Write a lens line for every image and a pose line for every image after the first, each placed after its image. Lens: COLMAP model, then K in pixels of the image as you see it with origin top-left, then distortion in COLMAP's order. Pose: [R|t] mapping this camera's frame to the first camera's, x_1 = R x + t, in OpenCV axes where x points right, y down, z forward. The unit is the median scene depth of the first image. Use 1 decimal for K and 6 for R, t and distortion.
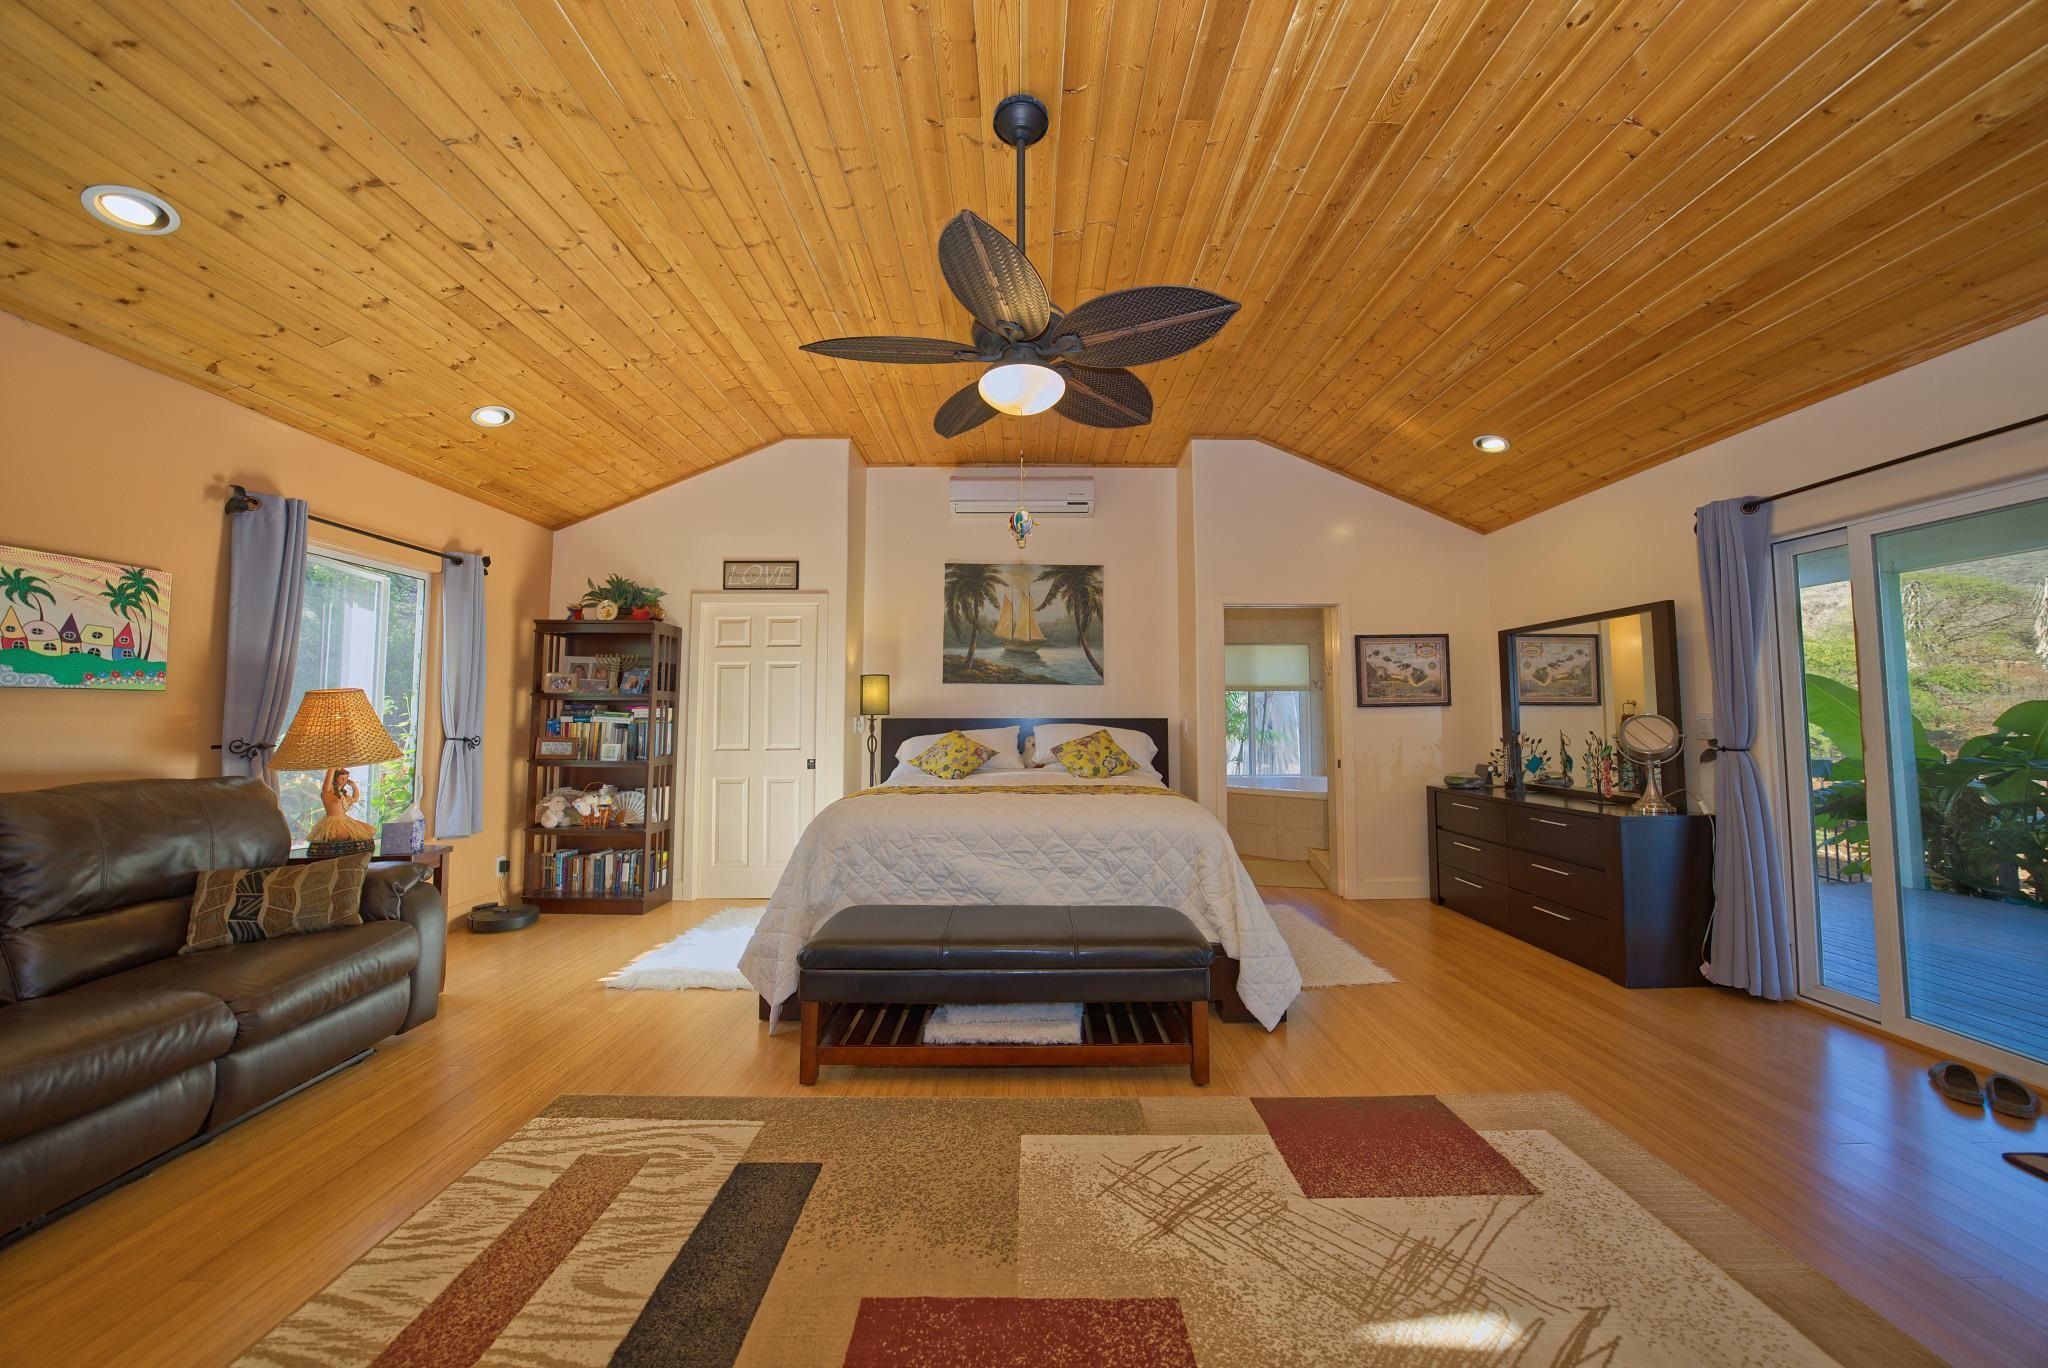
lens RADIAL K [[740.6, 0, 1113.4], [0, 740.6, 675.8], [0, 0, 1]] dist [-0.028477, 0.005541]
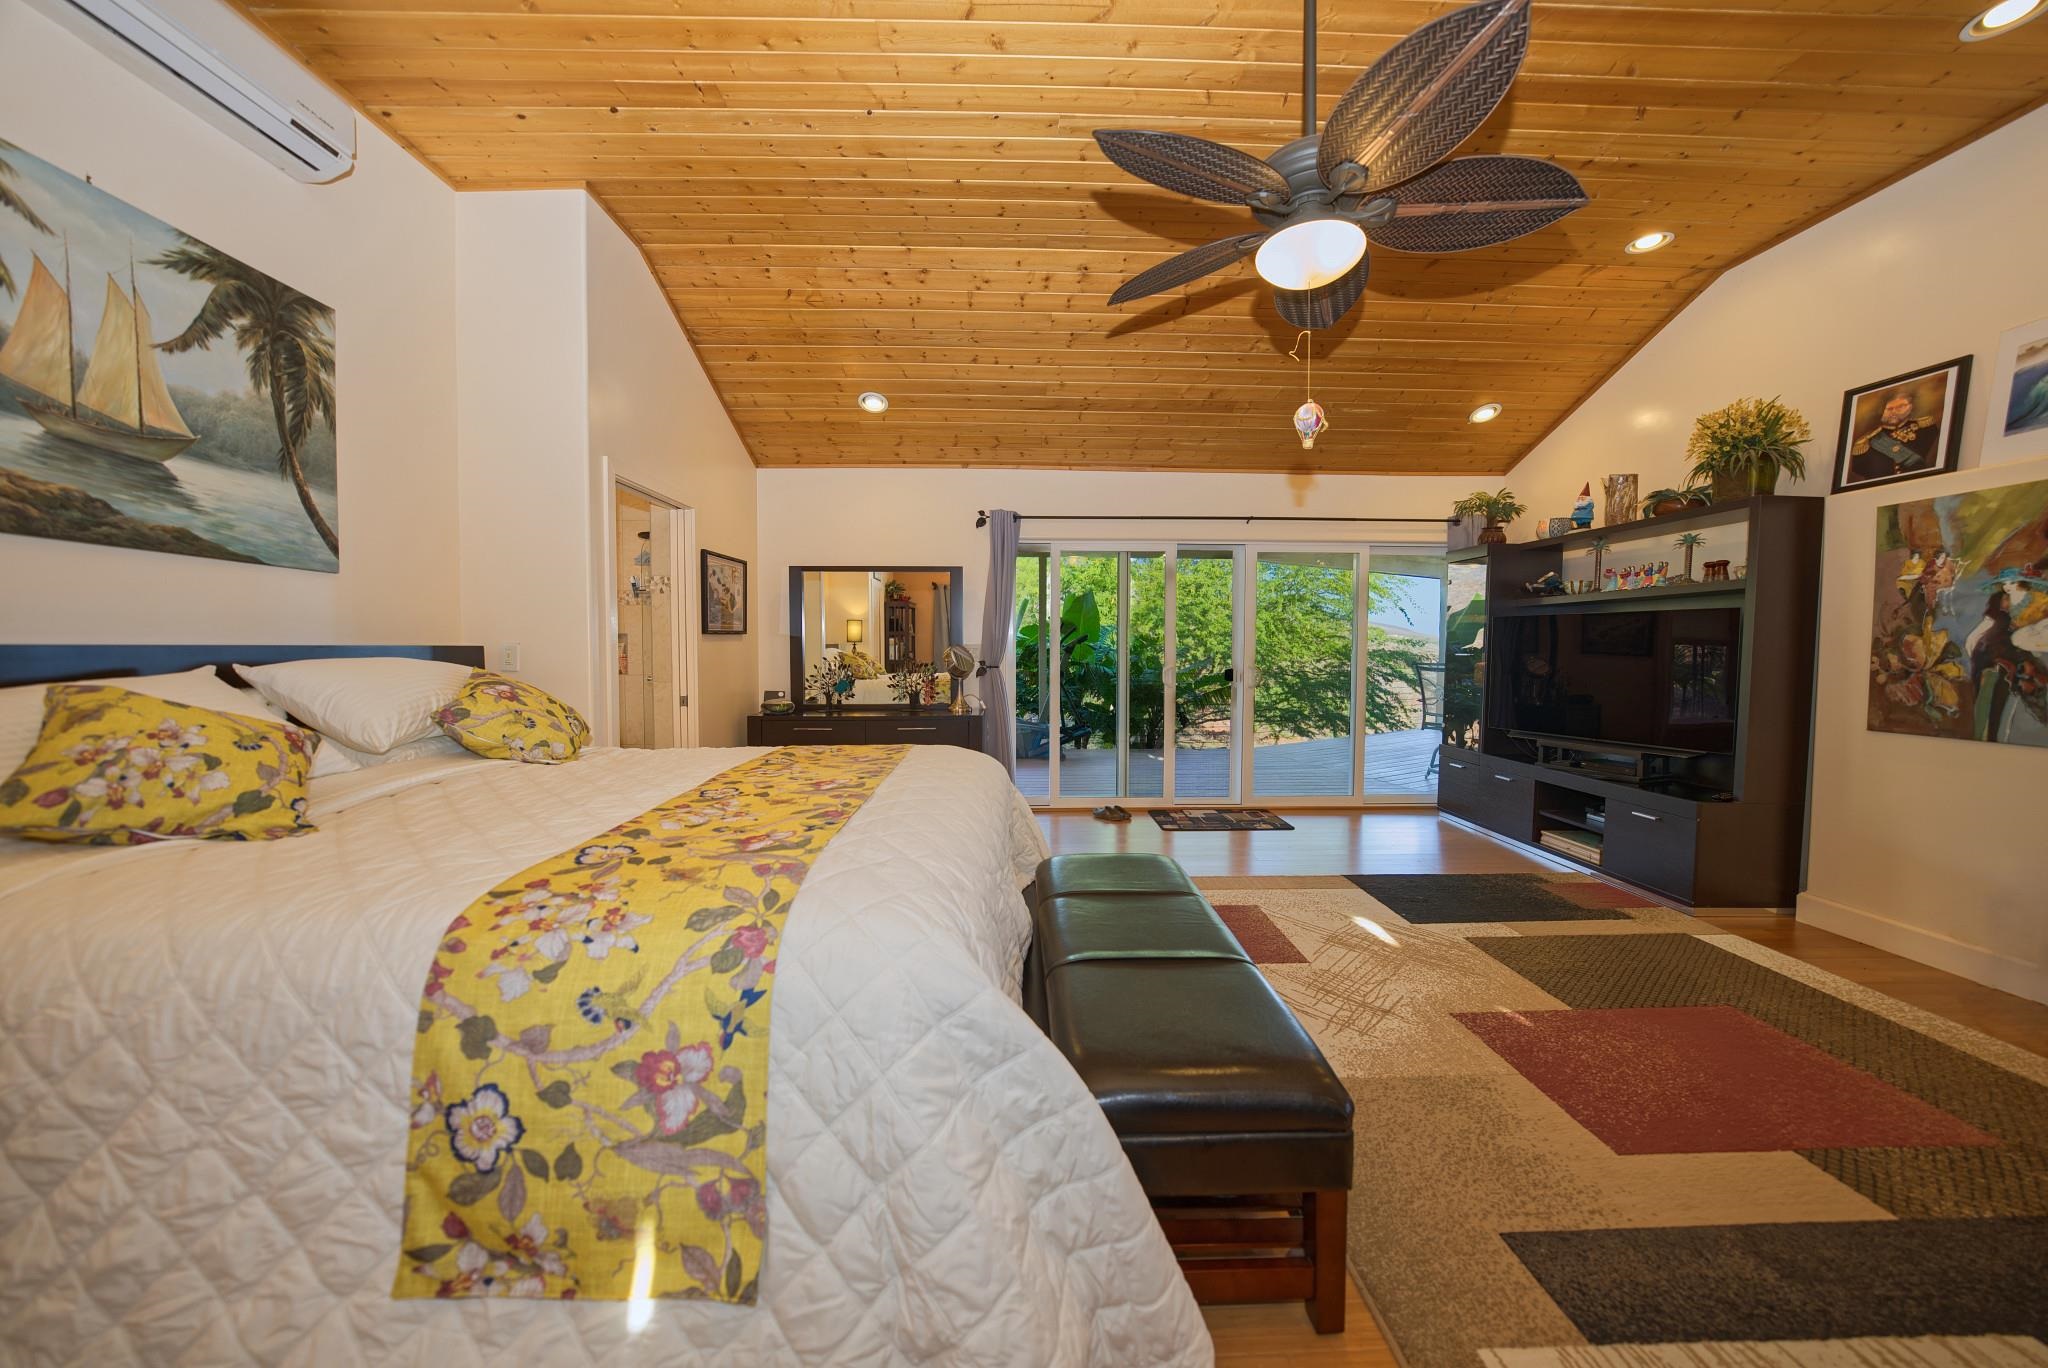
lens RADIAL K [[676.4, 0, 1021.8], [0, 676.4, 665.8], [0, 0, 1]] dist [-0.024400, 0.005989]
pose [[0.055023, -0.028531, 0.998077, -0.408646], [-0.059707, 0.997709, 0.031812, 0.031371], [-0.996698, -0.061343, 0.053193, 0.555976]]
